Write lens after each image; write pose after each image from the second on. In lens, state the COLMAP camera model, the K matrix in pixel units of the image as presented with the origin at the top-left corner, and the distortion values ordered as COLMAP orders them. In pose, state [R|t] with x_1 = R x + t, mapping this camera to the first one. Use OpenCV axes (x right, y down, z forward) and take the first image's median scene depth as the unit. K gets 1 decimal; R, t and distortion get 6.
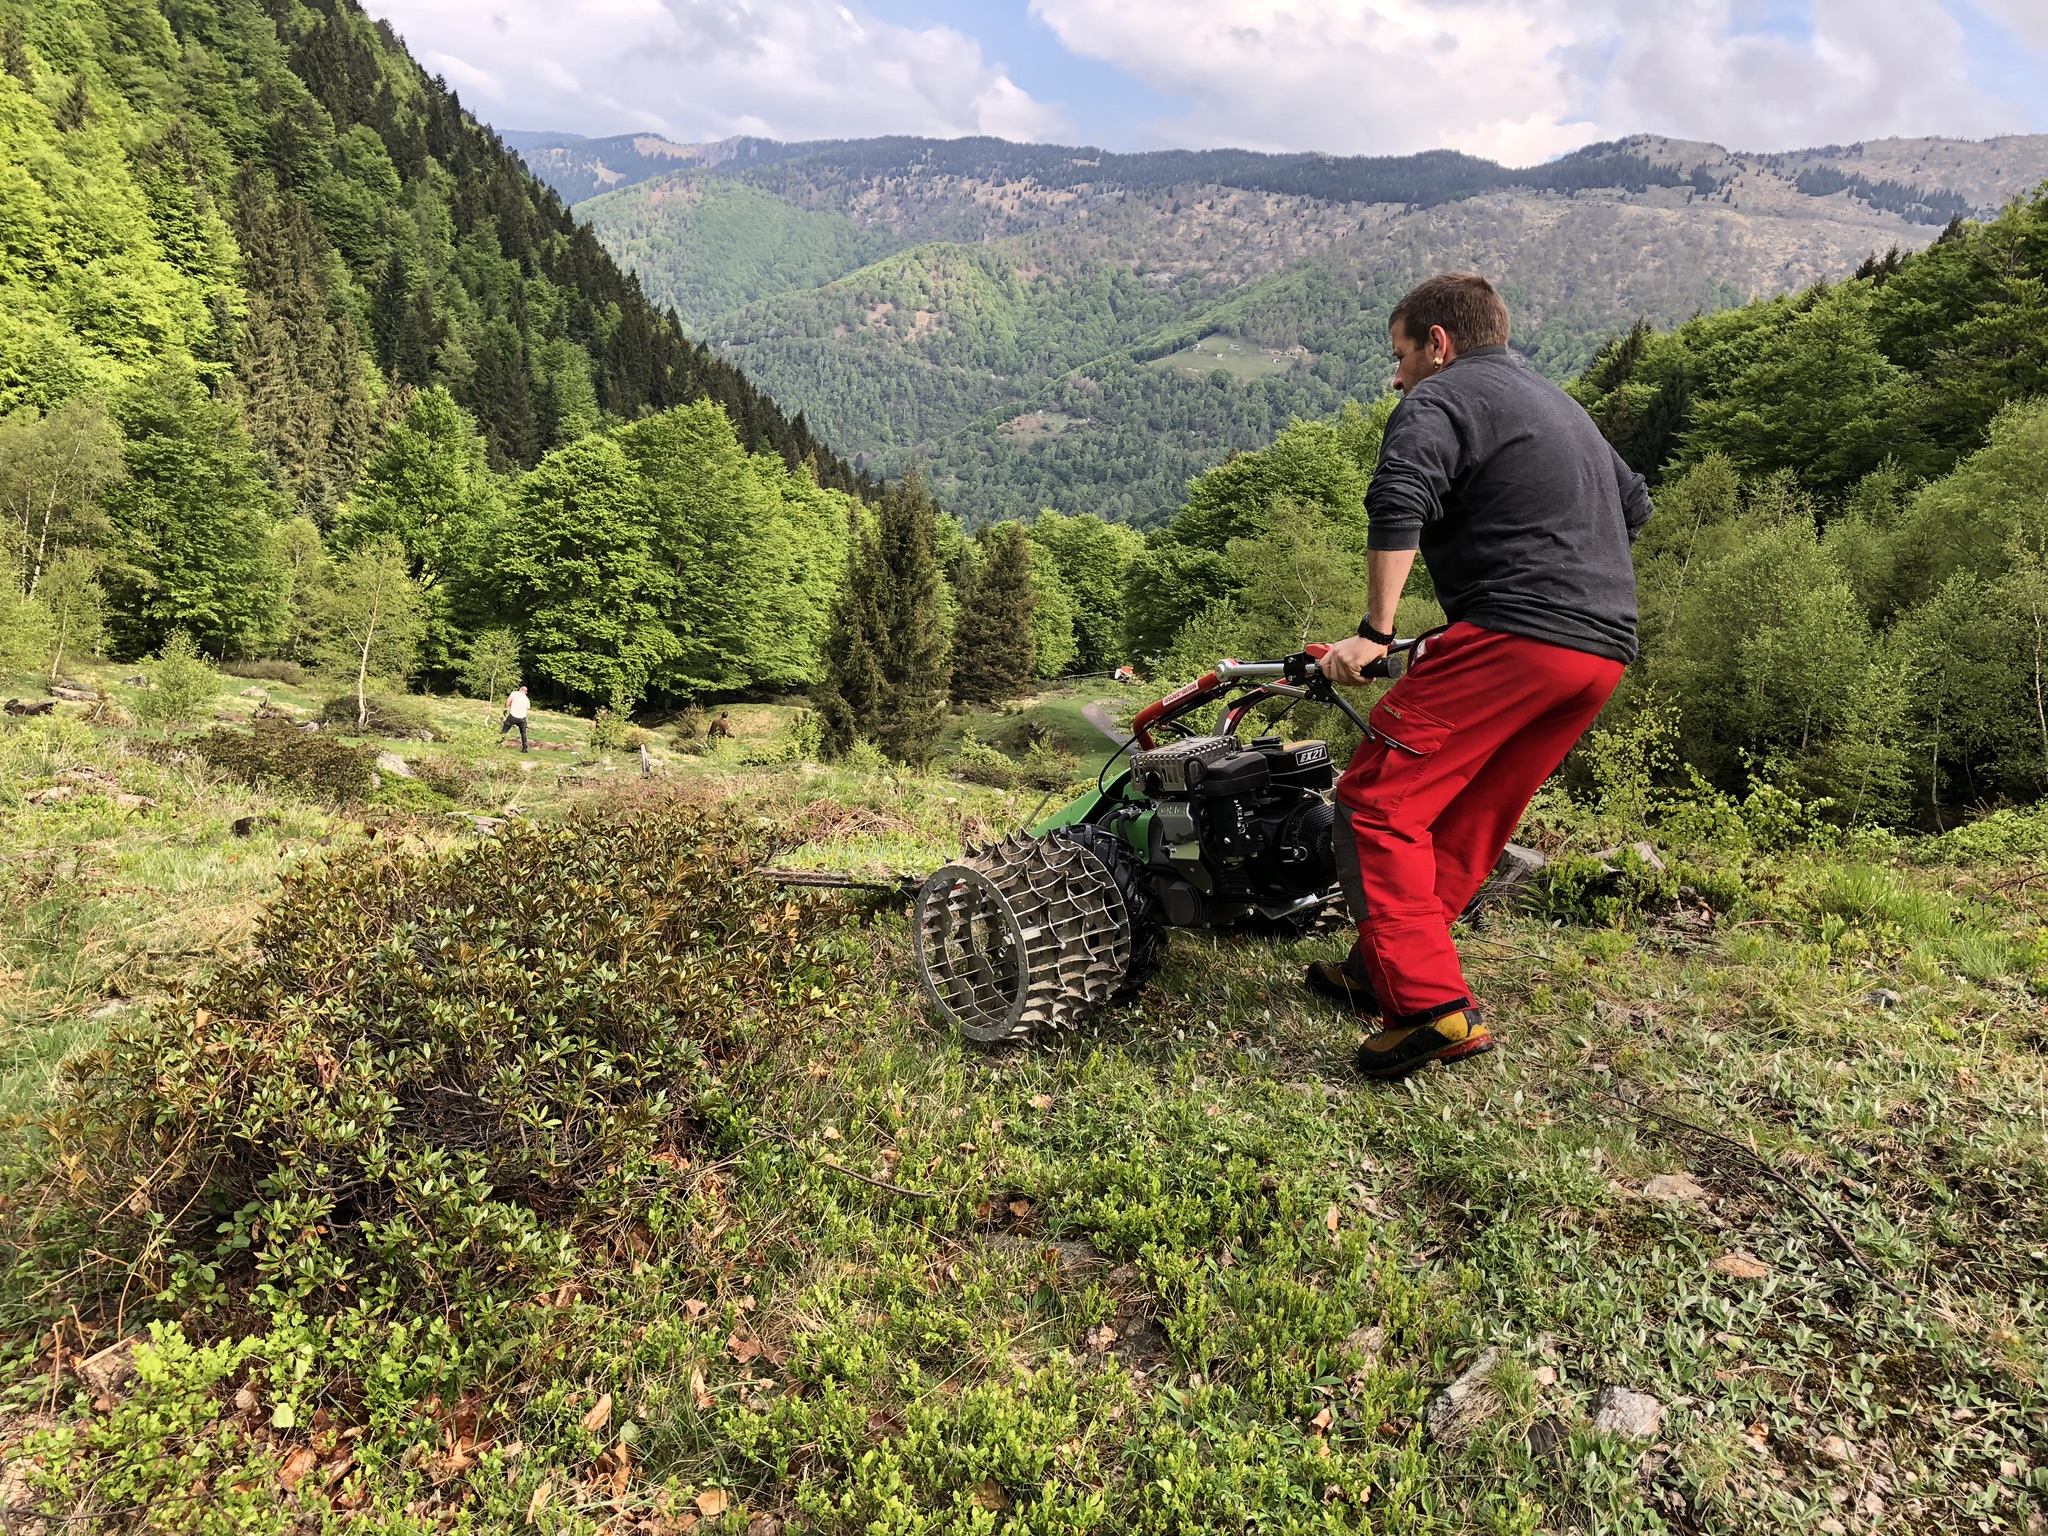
lens RADIAL K [[1664.1, 0, 1024.0], [0, 1664.1, 768.0], [0, 0, 1]] dist [0.177993, -0.596133]
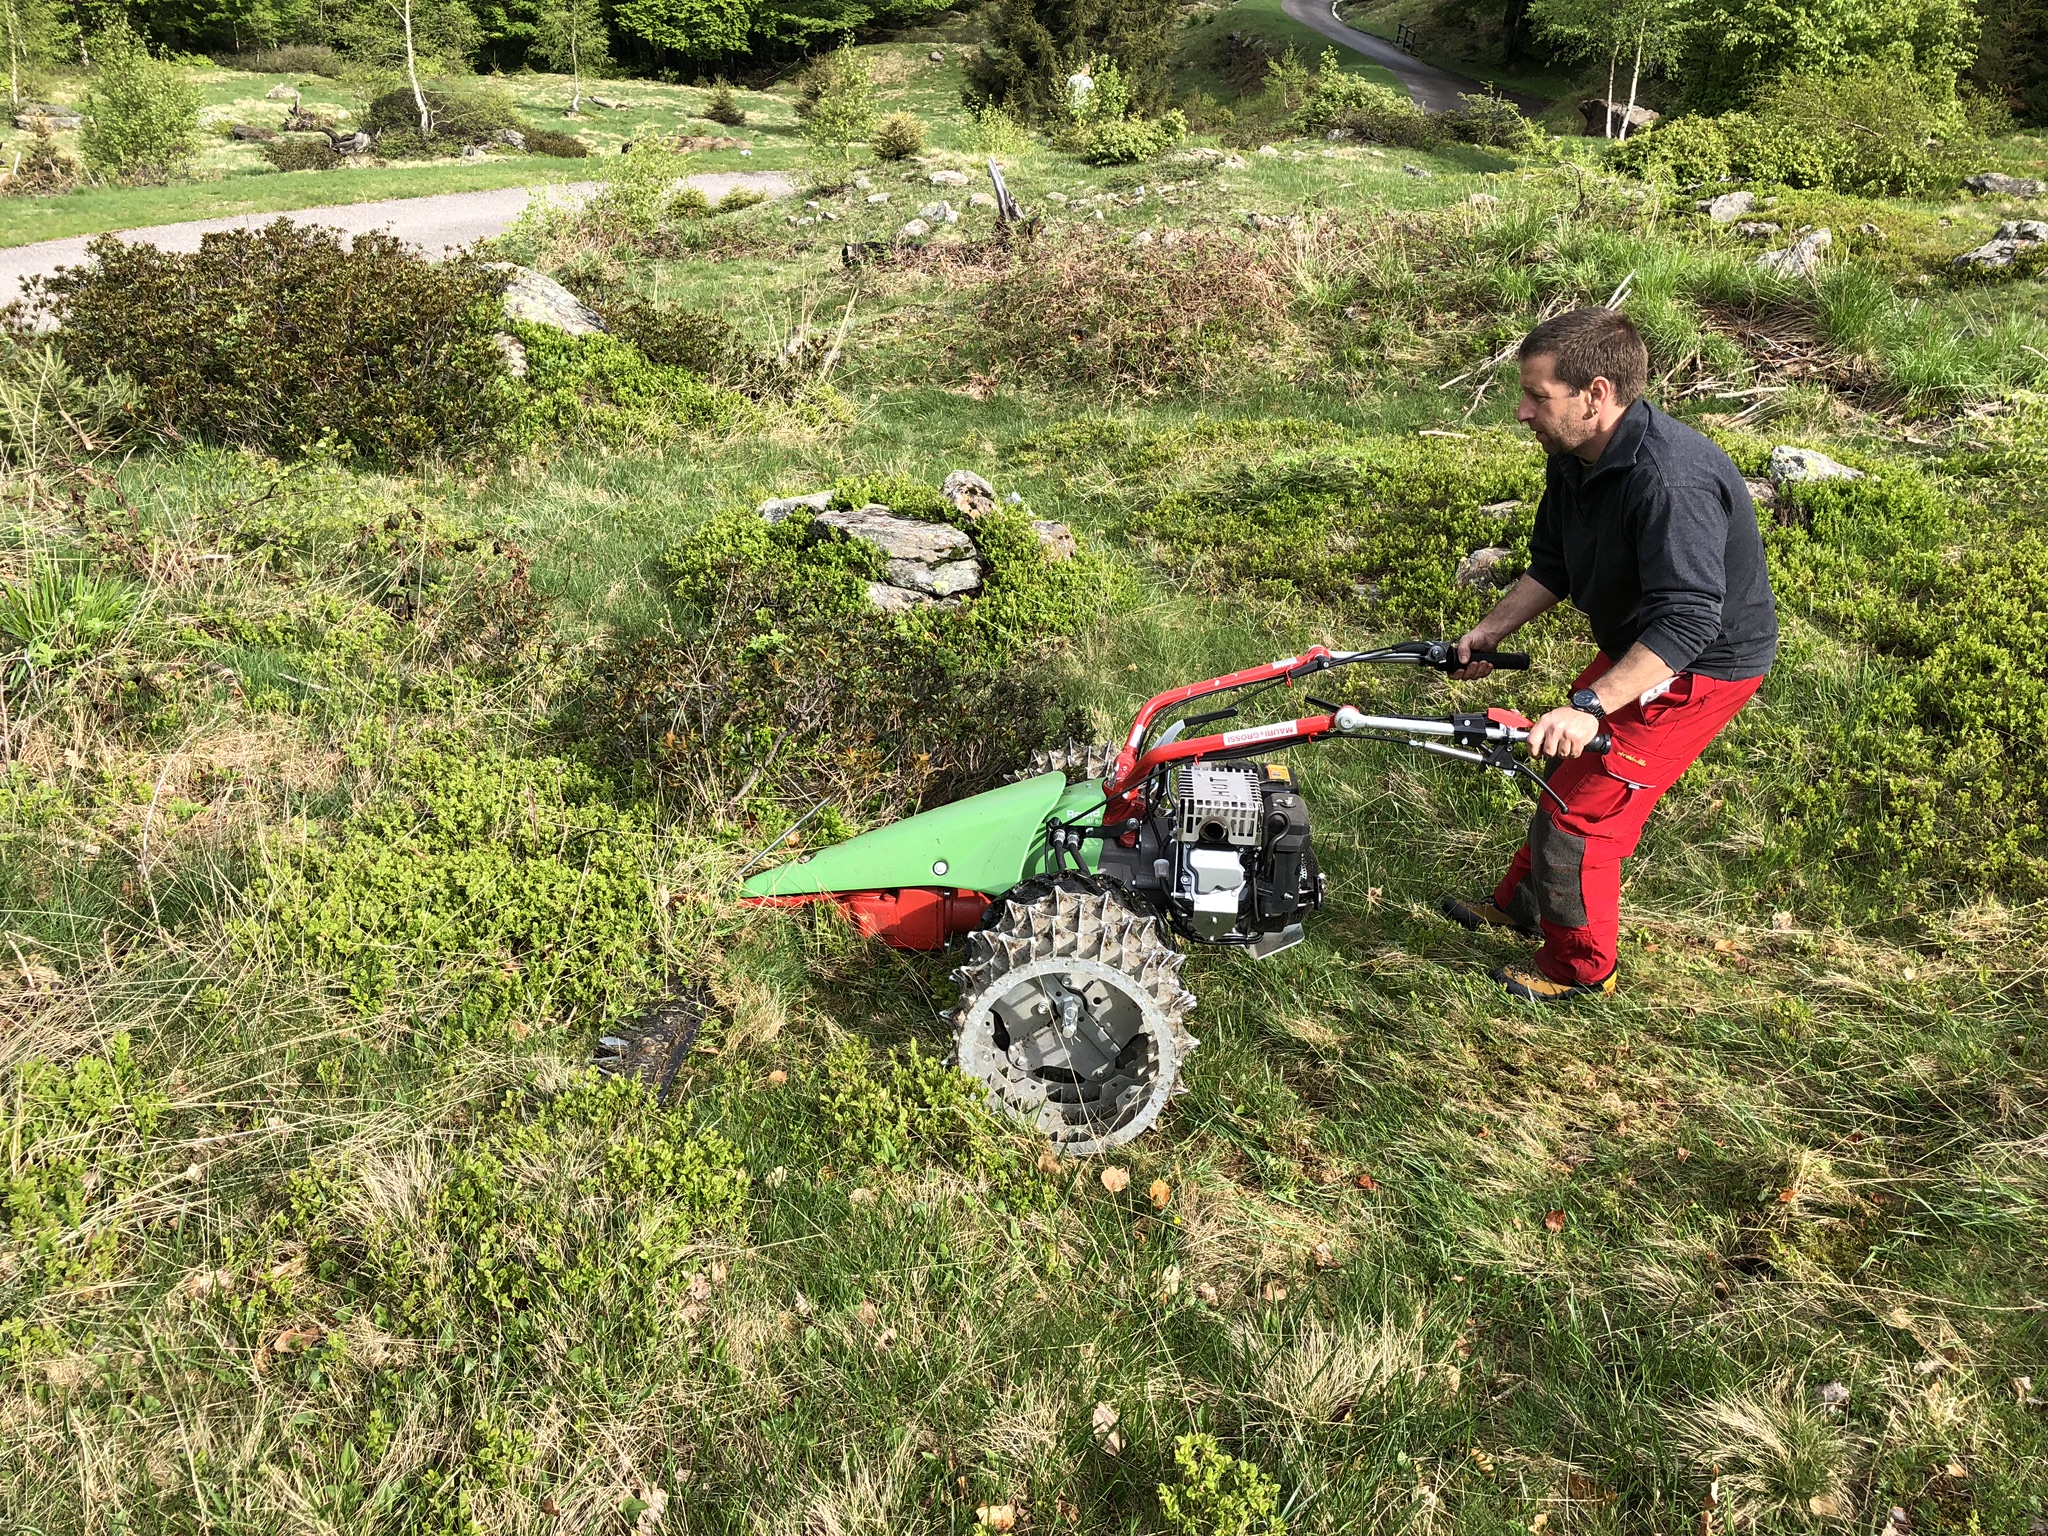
lens RADIAL K [[1673.1, 0, 1056.3], [0, 1673.1, 748.8], [0, 0, 1]] dist [0.009884, 0.003195]
pose [[0.994894, -0.075472, -0.067008, -0.051427], [0.094705, 0.927608, 0.361350, -0.007689], [0.034885, -0.365851, 0.930019, 0.130639]]
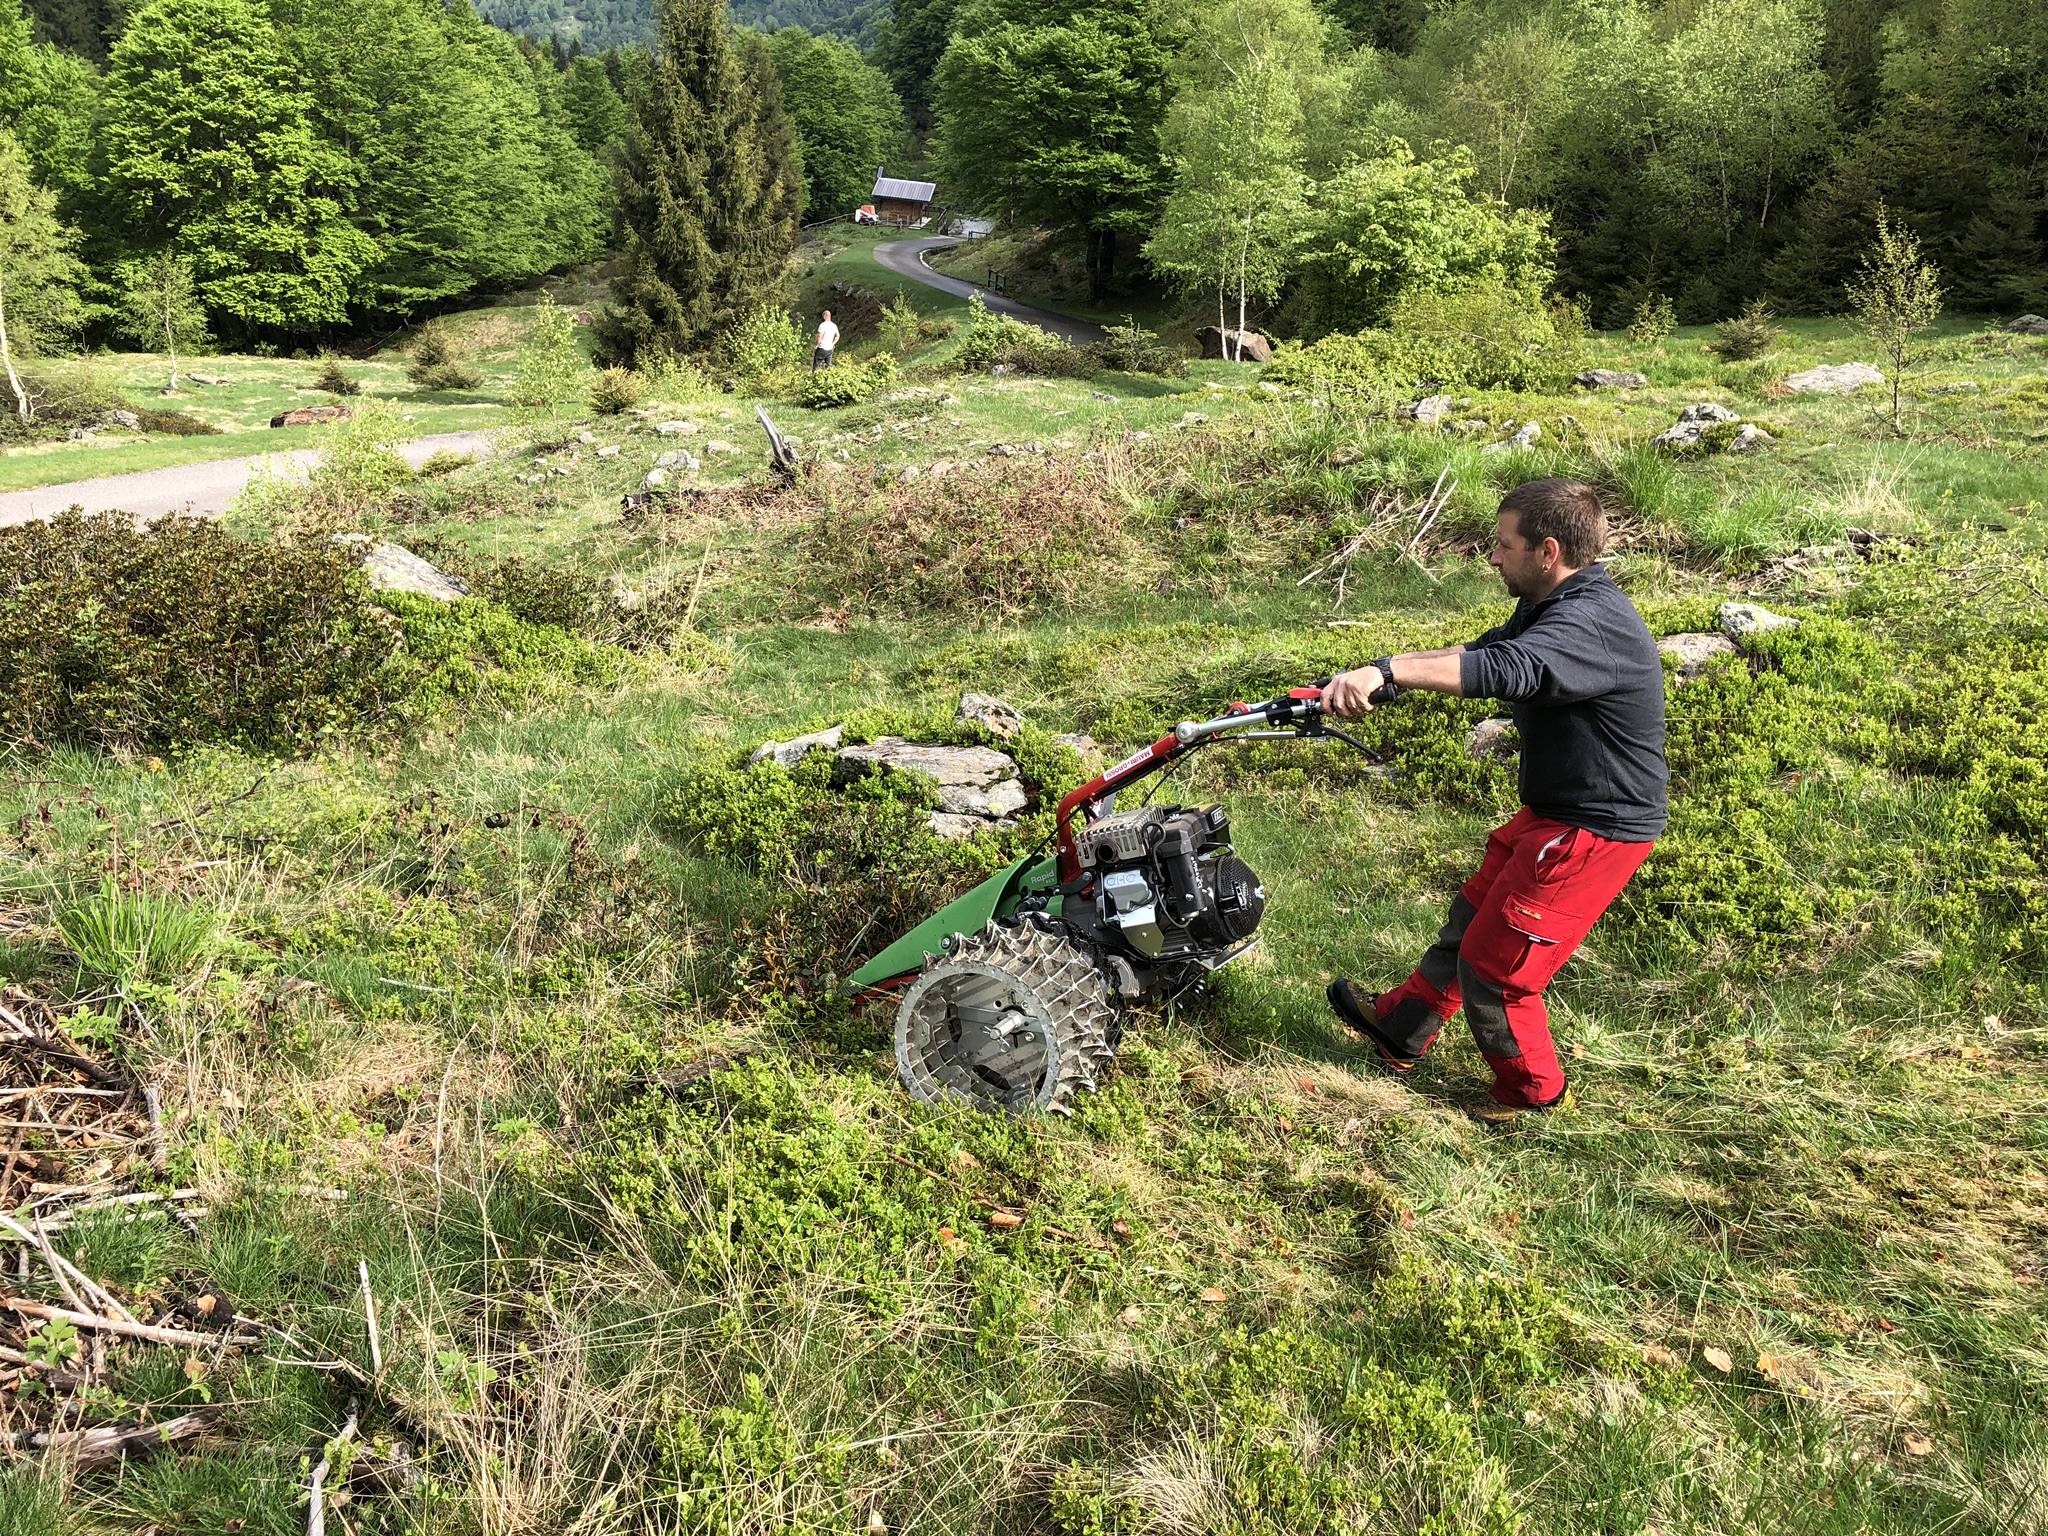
lens RADIAL K [[1658.6, 0, 1014.8], [0, 1658.6, 765.0], [0, 0, 1]] dist [0.029866, -0.011553]
pose [[0.973983, -0.182518, 0.134332, -0.064055], [0.141542, 0.952855, 0.268389, -0.008939], [-0.176985, -0.242392, 0.953898, 0.131719]]
